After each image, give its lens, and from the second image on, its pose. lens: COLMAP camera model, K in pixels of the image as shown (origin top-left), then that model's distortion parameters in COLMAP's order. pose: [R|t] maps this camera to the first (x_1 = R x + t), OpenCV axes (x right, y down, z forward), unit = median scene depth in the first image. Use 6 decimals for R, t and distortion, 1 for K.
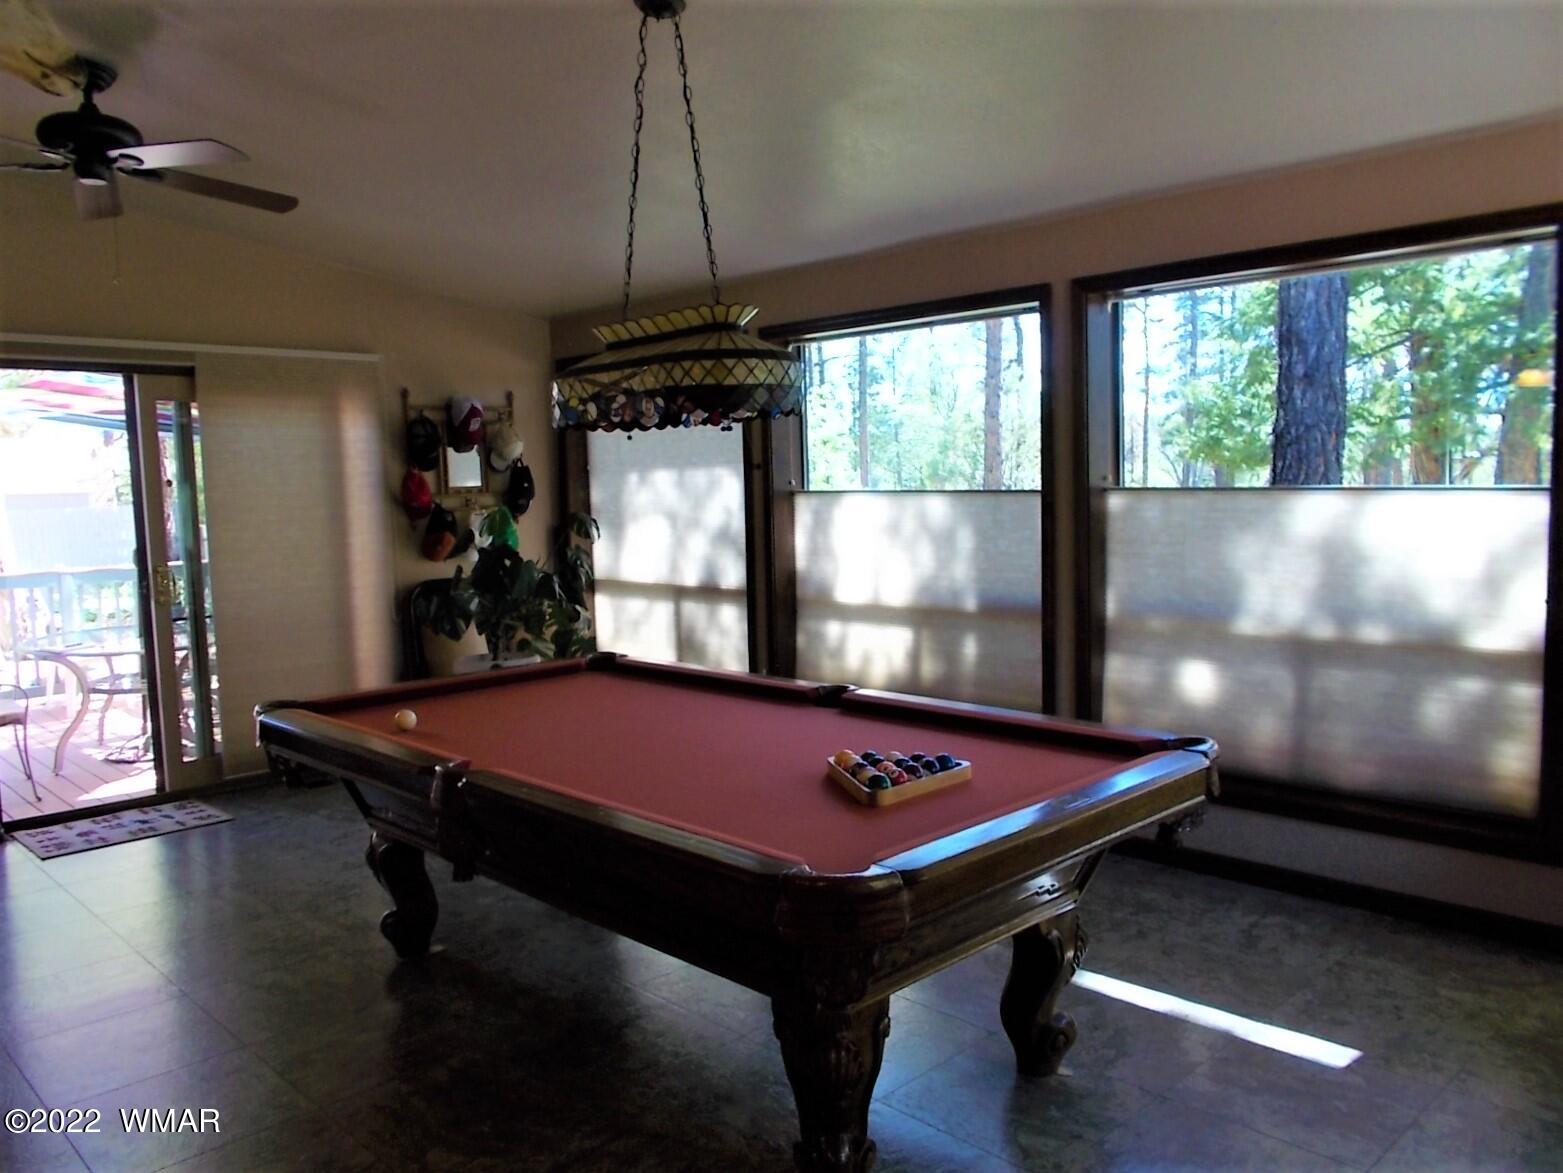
lens RADIAL K [[1193.6, 0, 781.5], [0, 1193.6, 586.5], [0, 0, 1]] dist [0.001434, -0.008387]
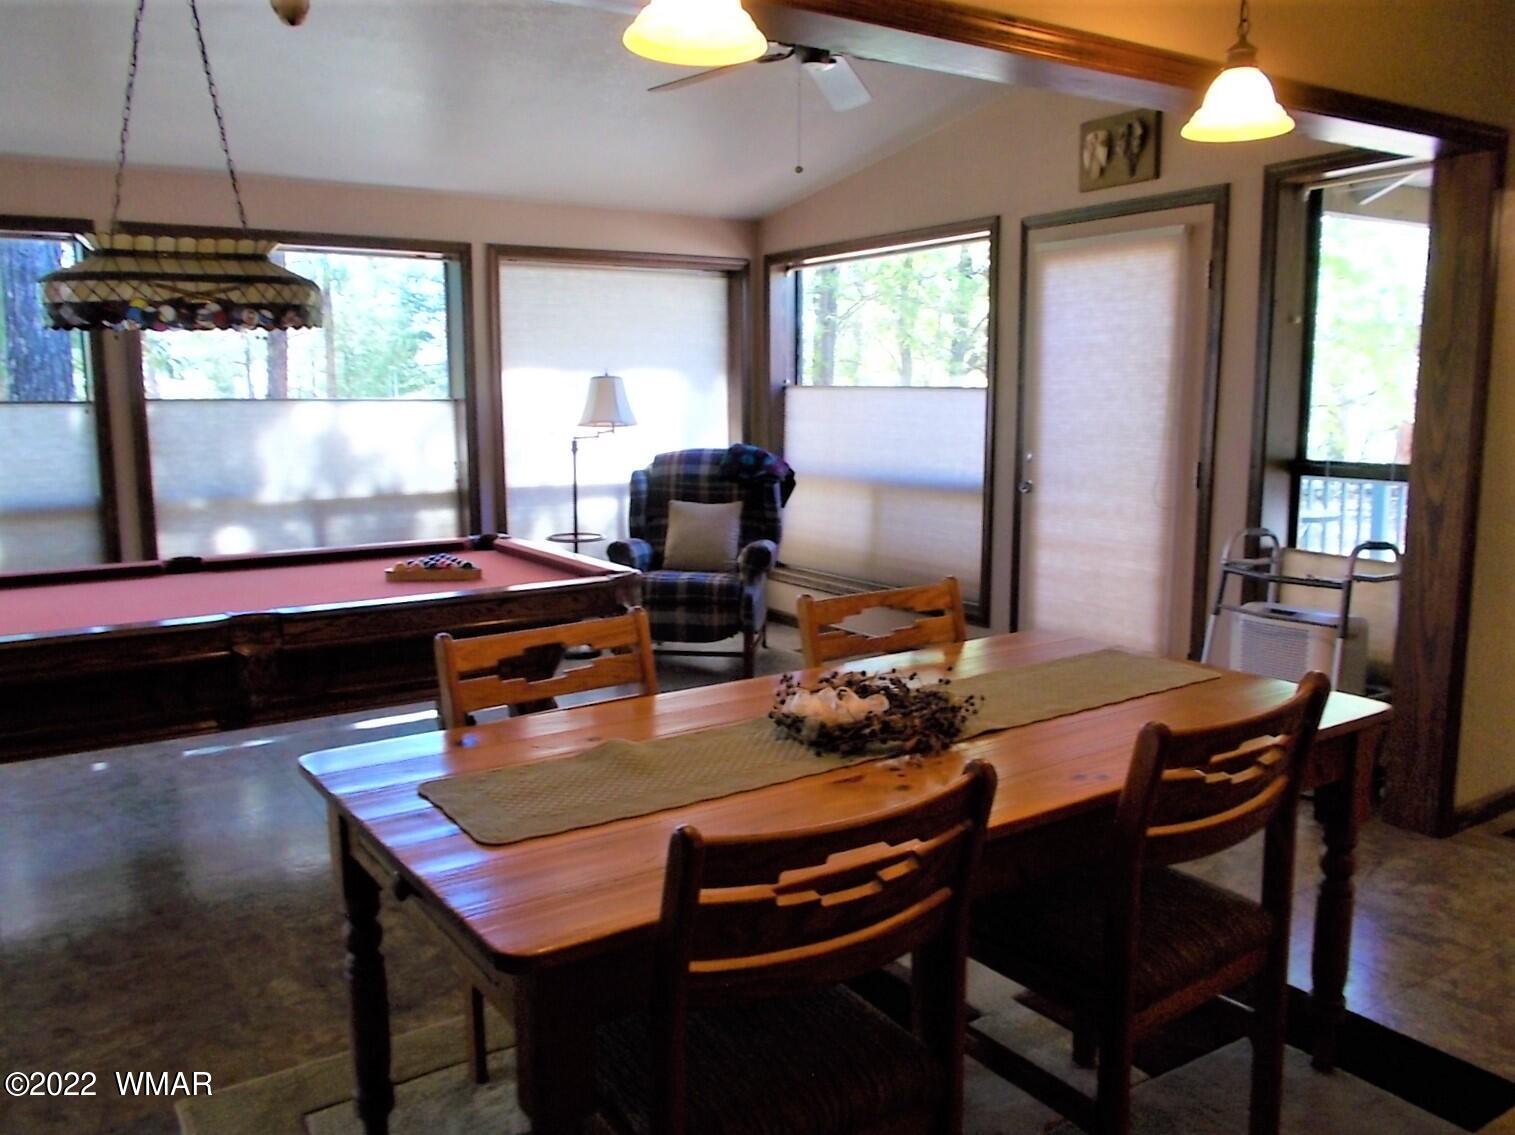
lens RADIAL K [[1193.9, 0, 757.5], [0, 1193.9, 567.5], [0, 0, 1]] dist [0.000997, 0.000457]
pose [[0.184146, -0.120072, 0.975537, -1.197278], [0.094227, 0.990096, 0.104077, 0.029007], [-0.978372, 0.072756, 0.193636, 0.236648]]
